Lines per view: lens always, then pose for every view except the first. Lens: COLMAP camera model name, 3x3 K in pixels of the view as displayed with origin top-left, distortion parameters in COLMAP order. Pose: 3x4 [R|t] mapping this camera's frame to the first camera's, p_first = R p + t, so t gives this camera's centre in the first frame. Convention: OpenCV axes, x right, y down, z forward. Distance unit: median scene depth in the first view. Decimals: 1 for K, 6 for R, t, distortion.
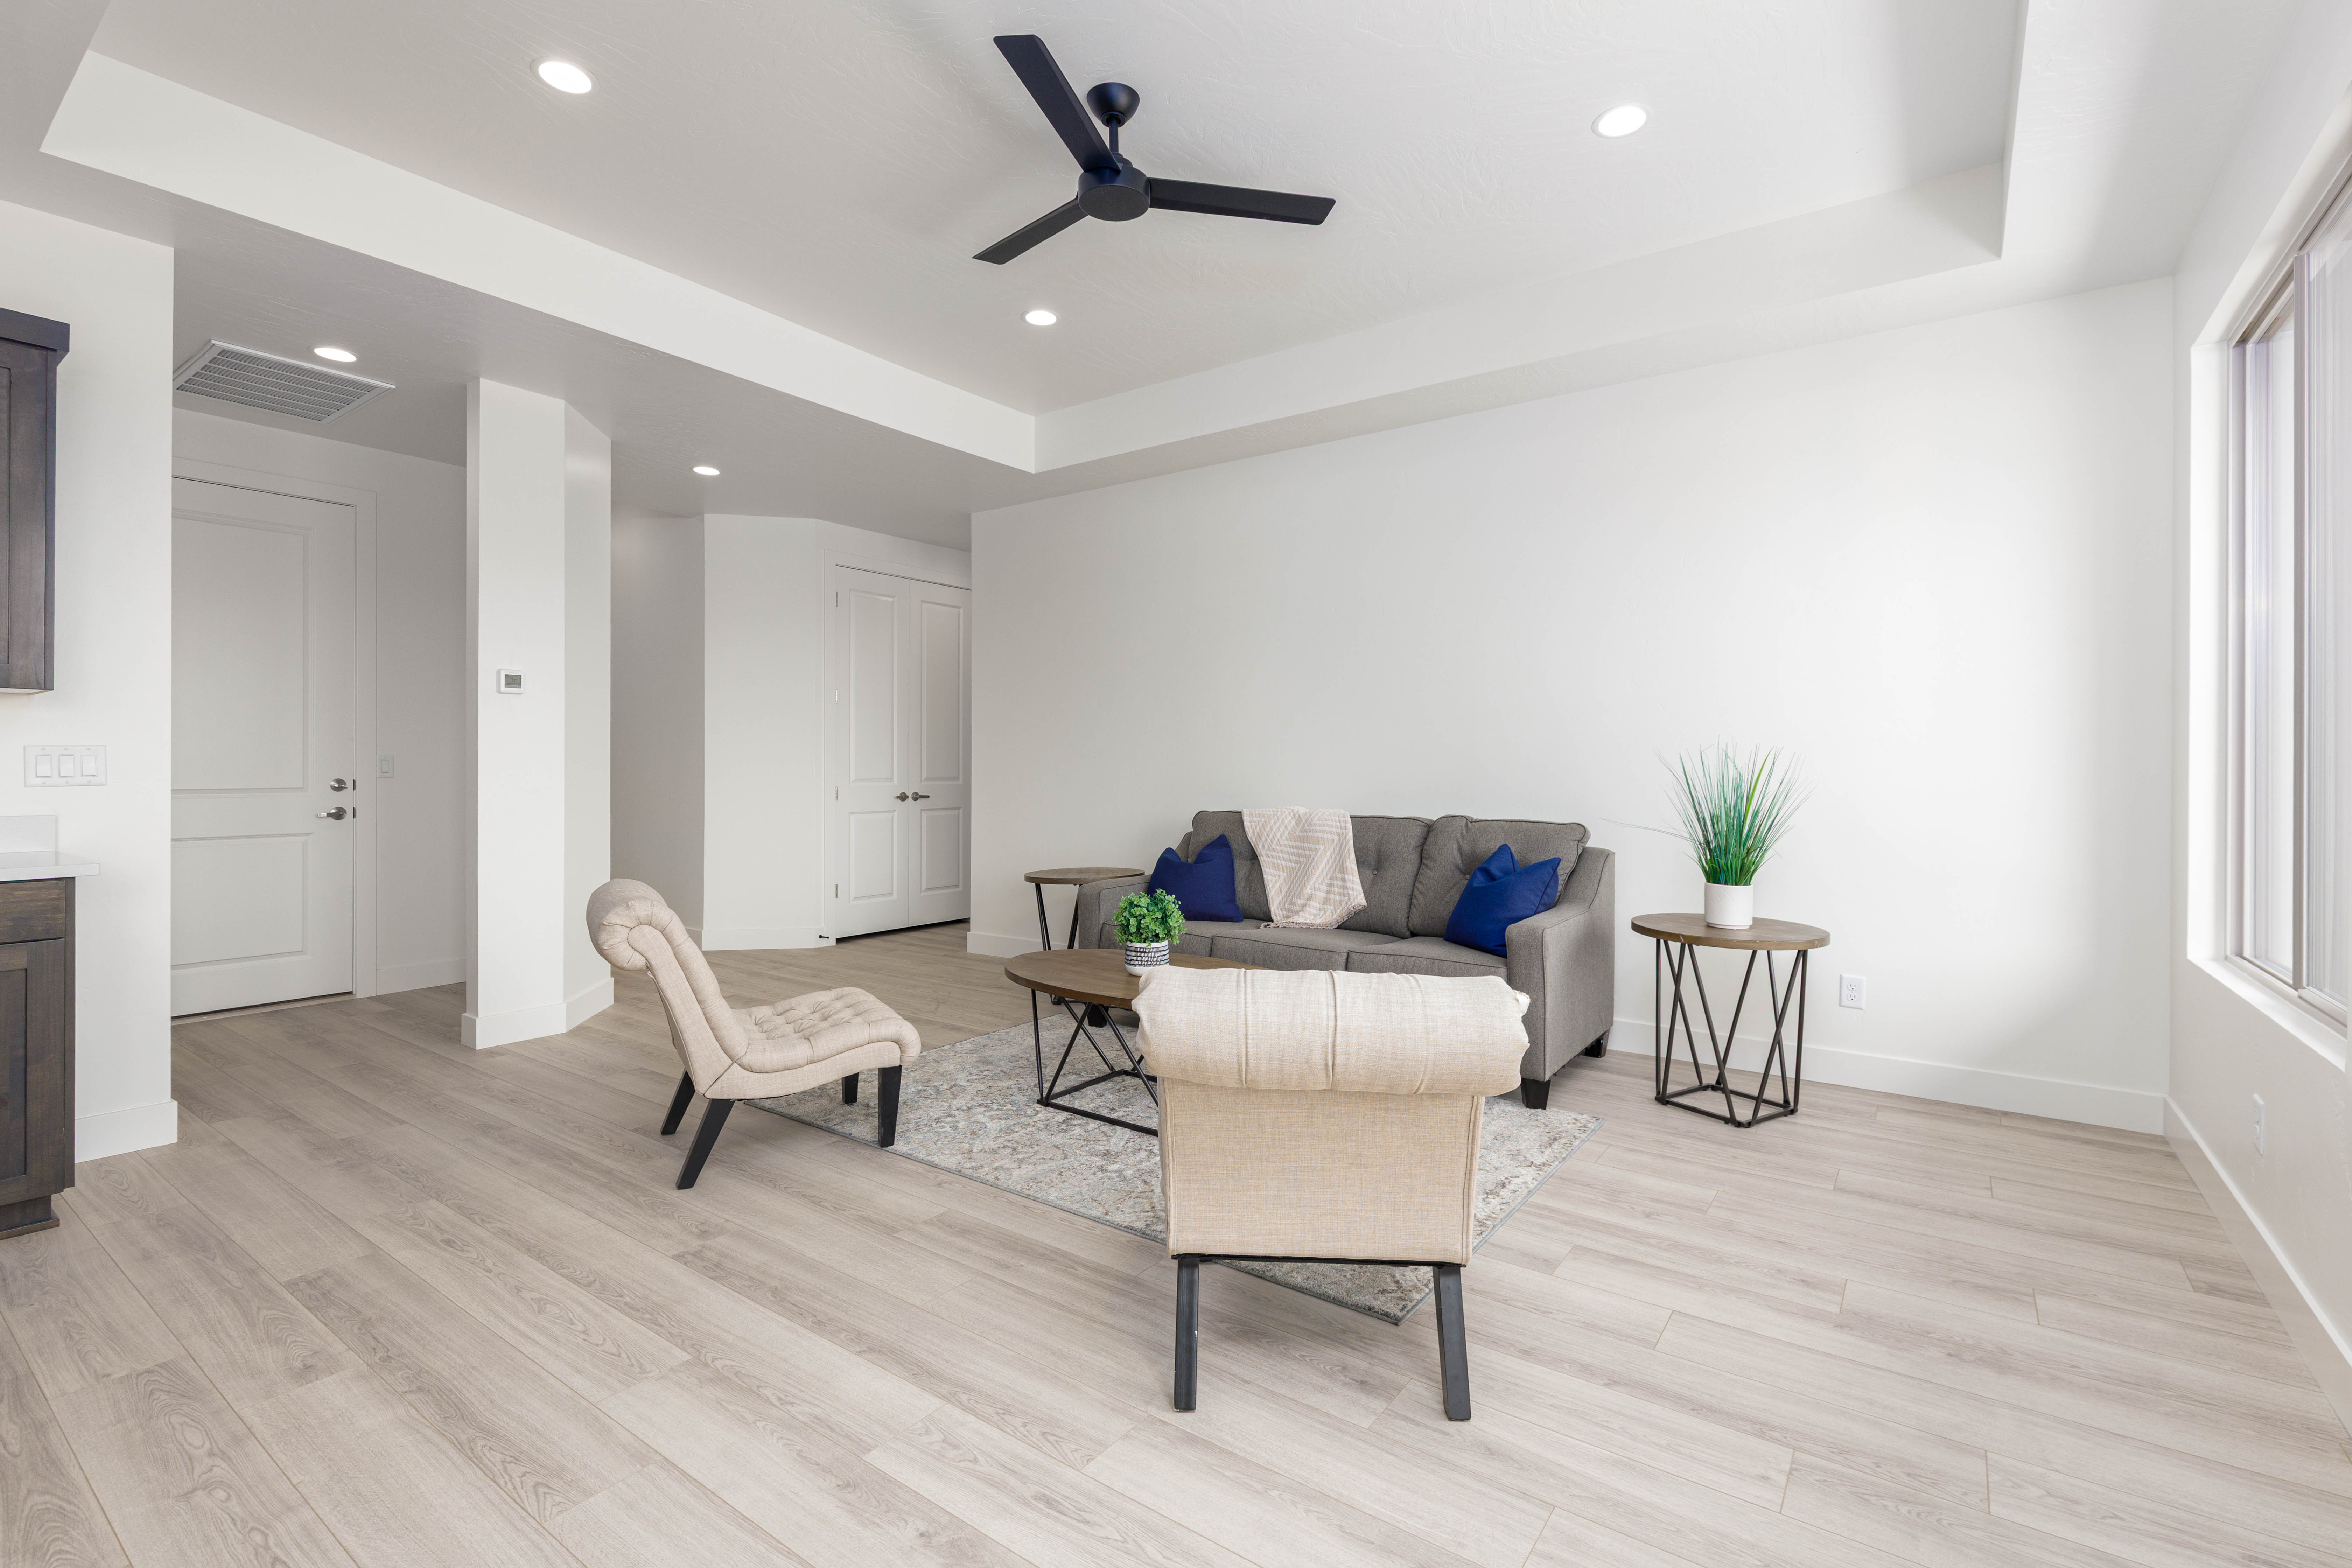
lens RADIAL K [[1057.4, 0, 1153.5], [0, 1057.4, 762.7], [0, 0, 1]] dist [0.001004, 0.000436]
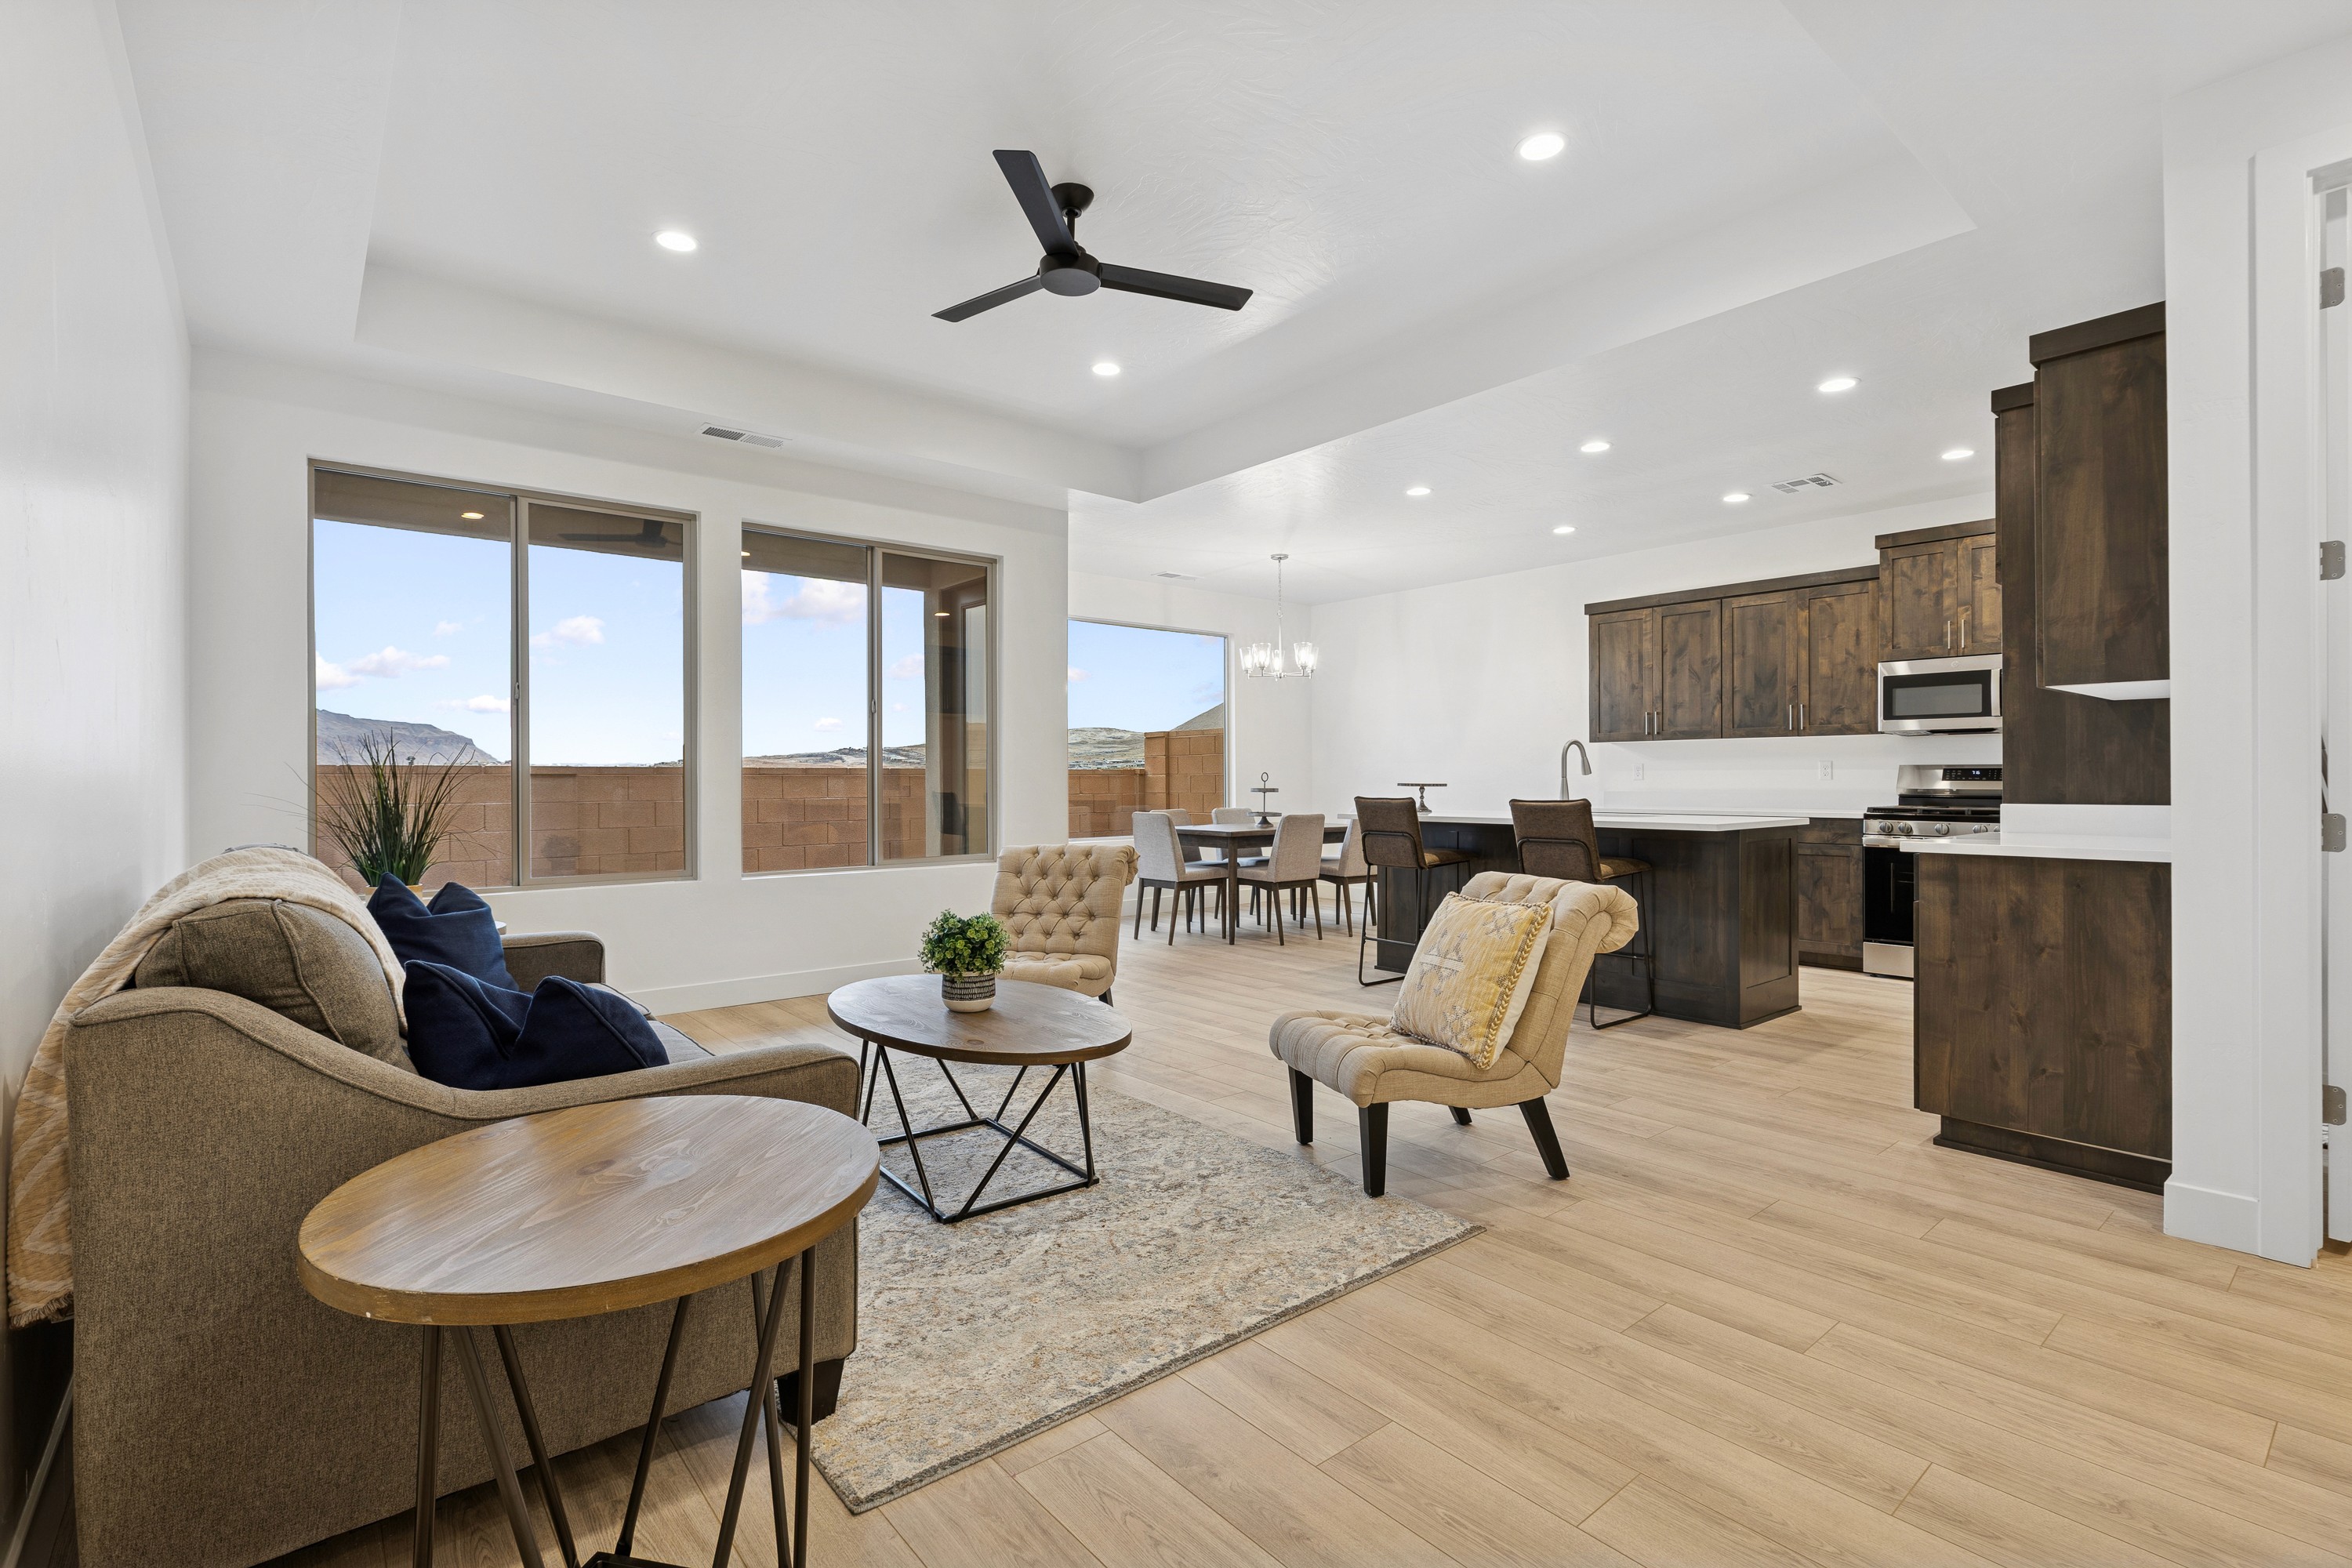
lens RADIAL K [[1074.9, 0, 1169.5], [0, 1074.9, 778.9], [0, 0, 1]] dist [-0.008630, 0.000390]
pose [[-0.971280, -0.002028, 0.237930, -0.463785], [-0.002434, 0.999996, -0.001413, 0.025385], [-0.237927, -0.001952, -0.971281, 2.309882]]
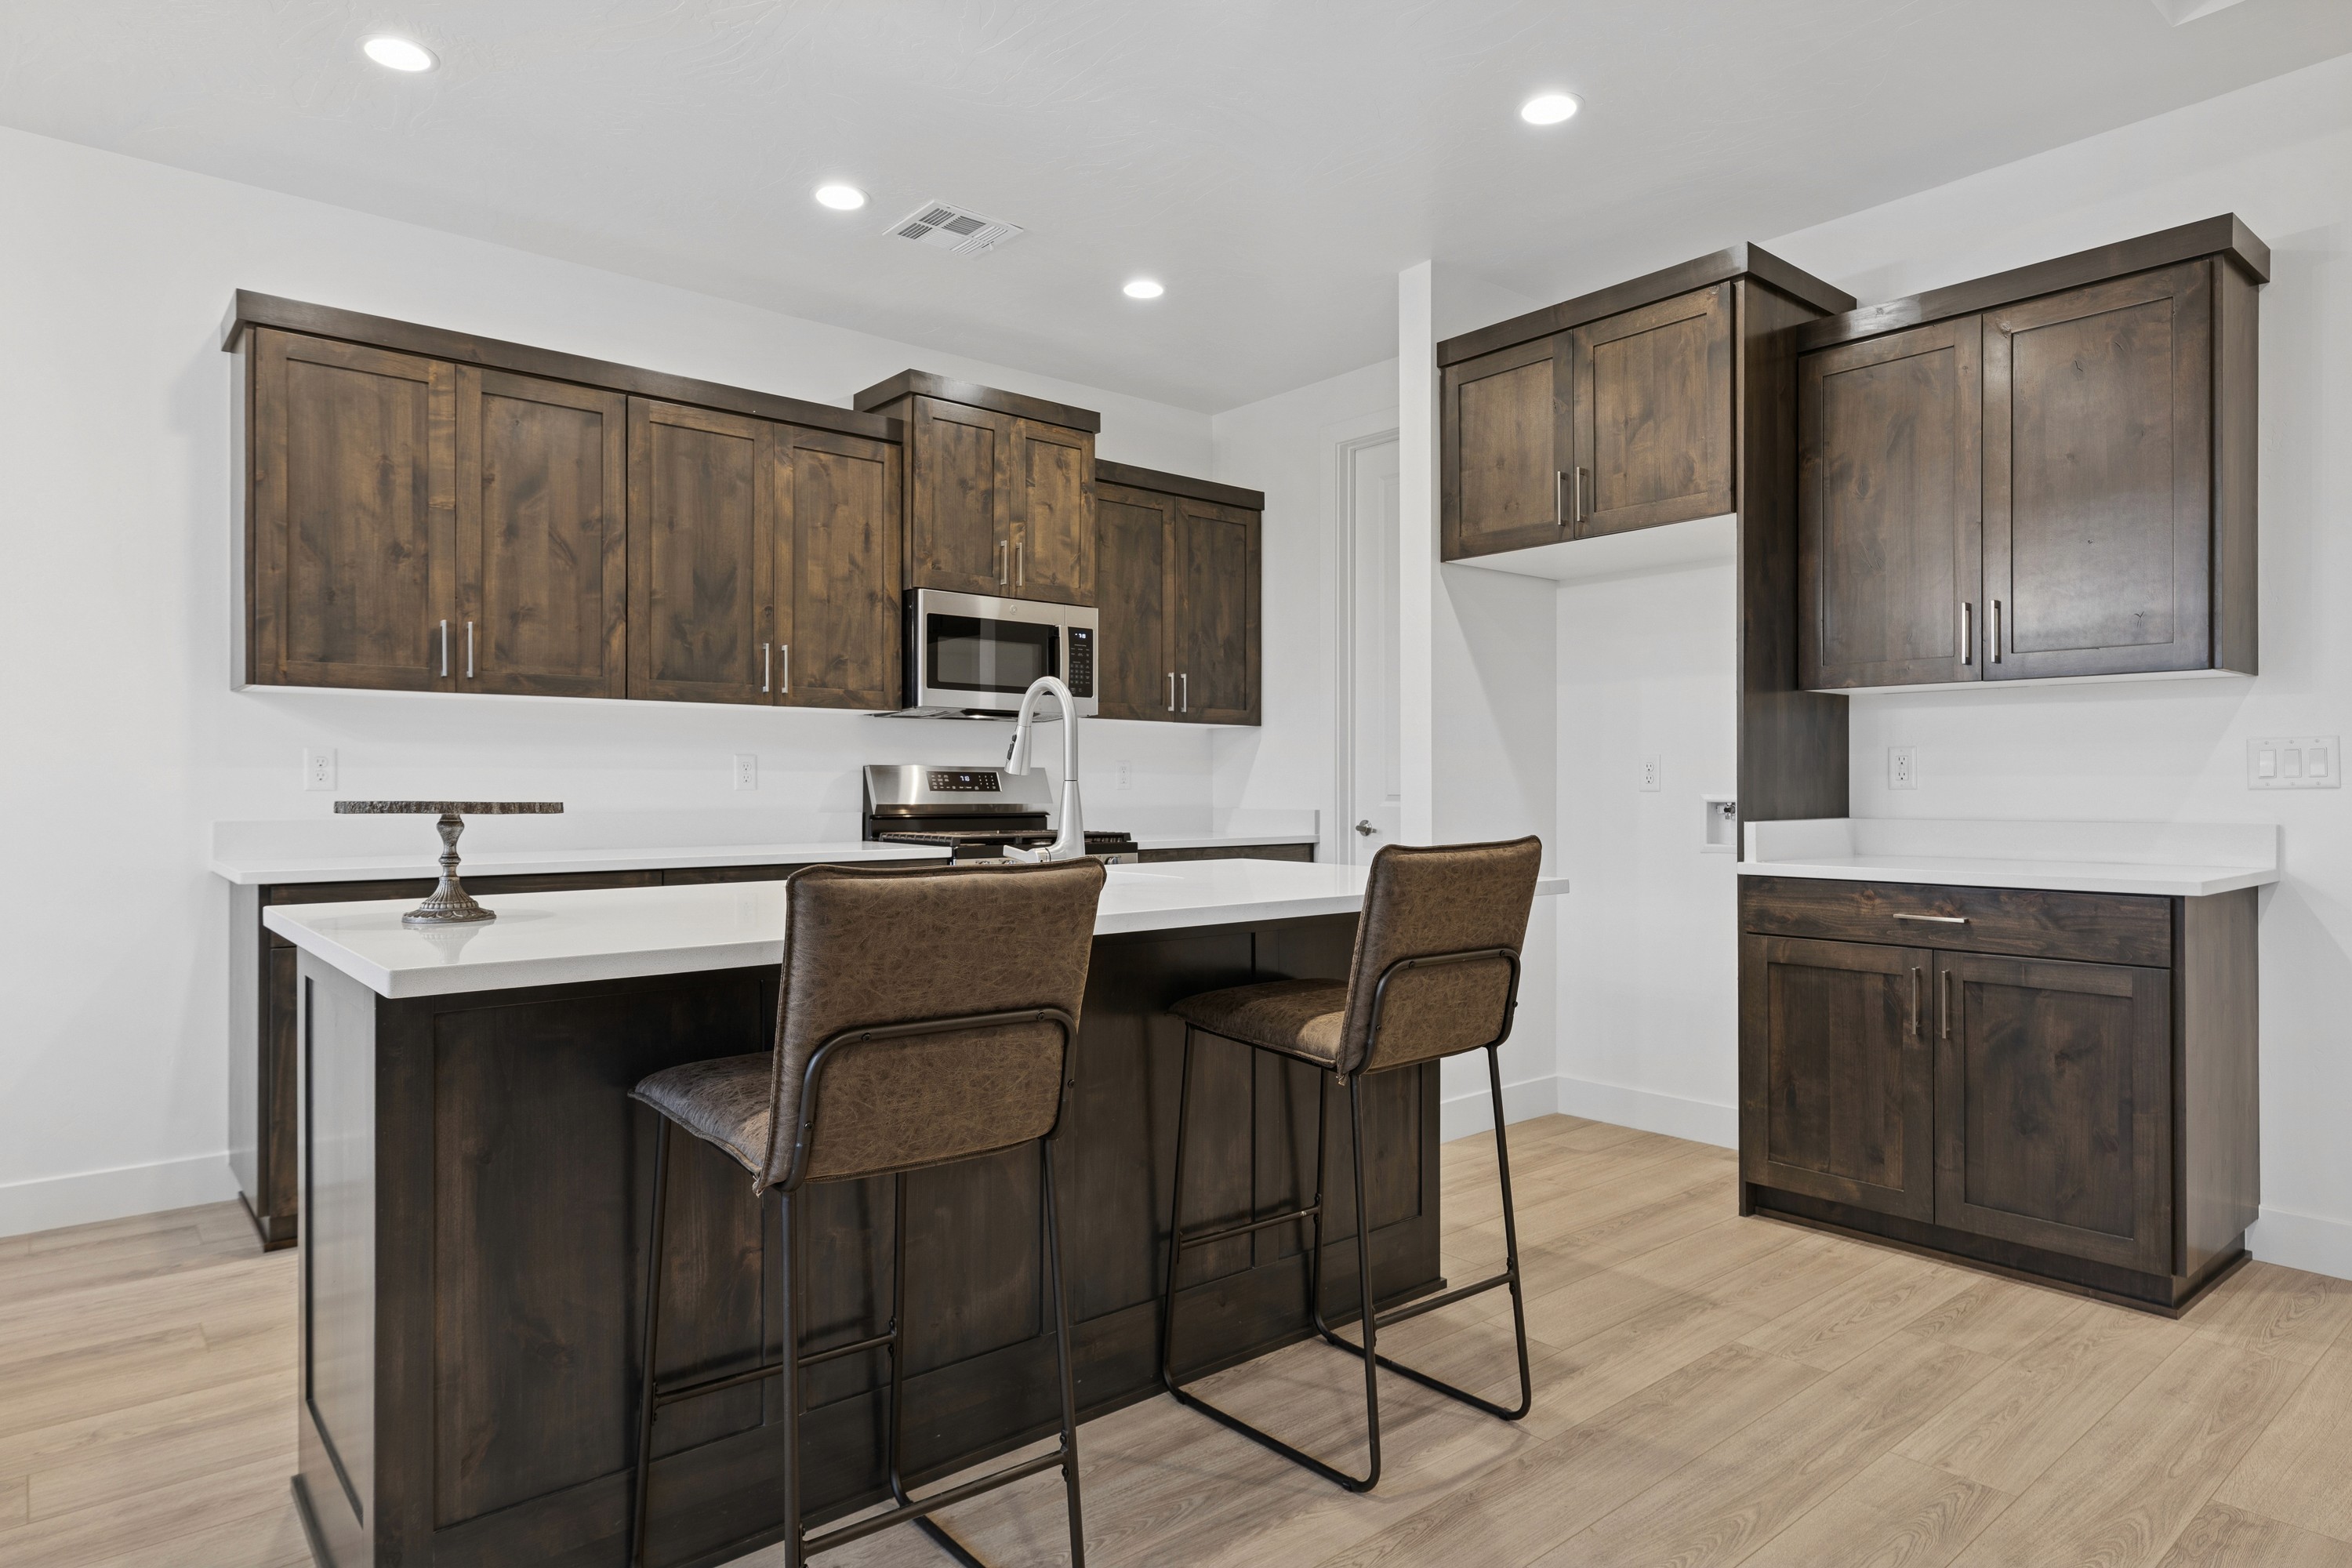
lens RADIAL K [[1339.7, 0, 1192.0], [0, 1339.7, 788.5], [0, 0, 1]] dist [0.001440, 0.002591]
pose [[-0.216637, -0.003971, -0.976244, 0.146240], [0.002629, 0.999986, -0.004651, 0.027643], [0.976249, -0.003574, -0.216623, 0.467583]]
